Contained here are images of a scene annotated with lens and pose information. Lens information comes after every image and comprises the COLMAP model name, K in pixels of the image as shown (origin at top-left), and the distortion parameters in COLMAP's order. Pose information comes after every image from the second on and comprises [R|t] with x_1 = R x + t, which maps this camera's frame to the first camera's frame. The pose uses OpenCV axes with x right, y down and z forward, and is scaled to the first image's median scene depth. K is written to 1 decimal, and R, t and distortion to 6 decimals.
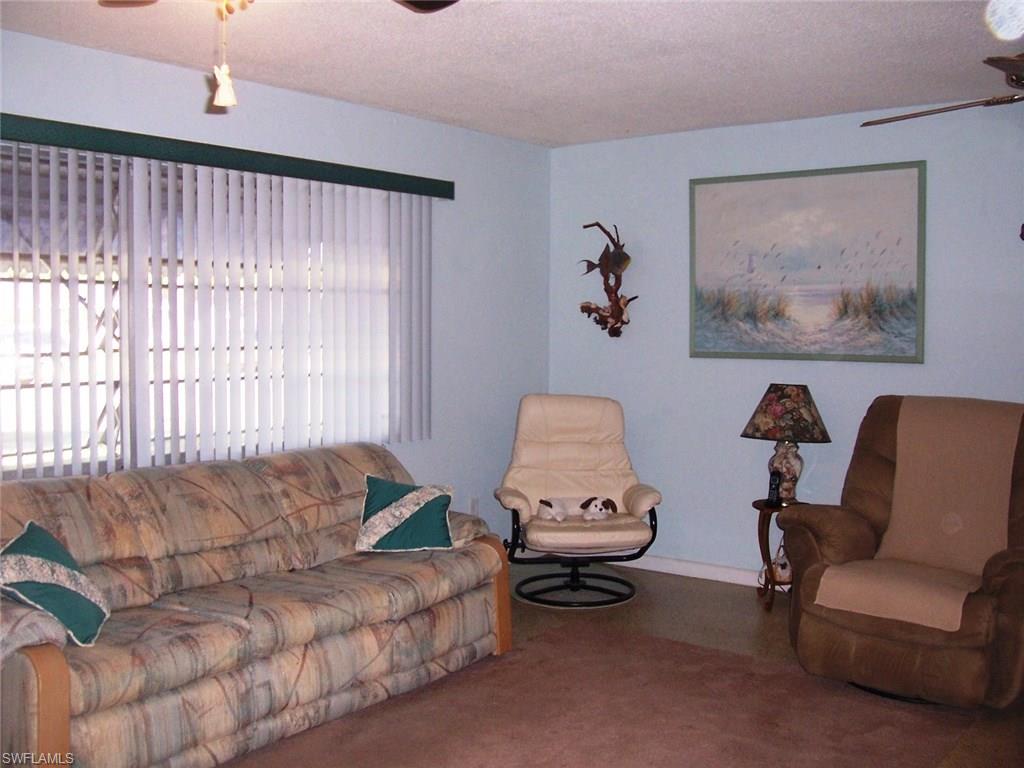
lens RADIAL K [[1093.0, 0, 512.0], [0, 1093.0, 384.0], [0, 0, 1]] dist [-0.001806, 0.000917]
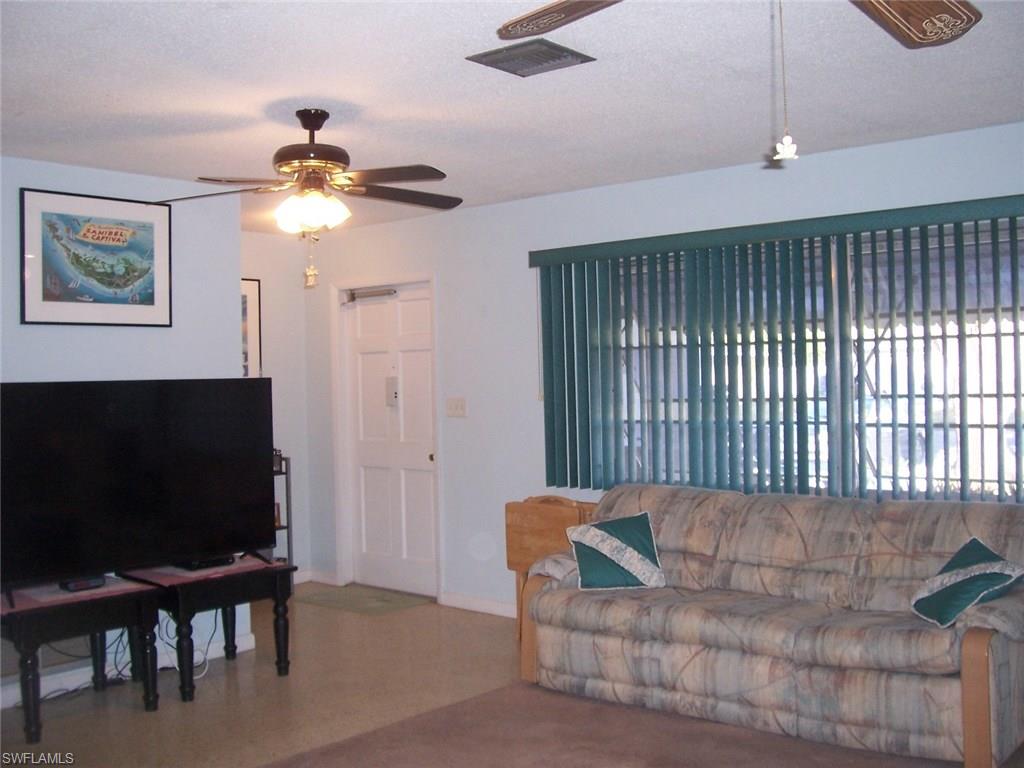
lens RADIAL K [[1075.7, 0, 512.0], [0, 1075.7, 384.0], [0, 0, 1]] dist [0.000865, 0.233198]
pose [[-0.014790, -0.000877, -0.999890, 0.985370], [-0.028619, 0.999590, -0.000453, -0.042574], [0.999481, 0.028609, -0.014809, 0.789071]]
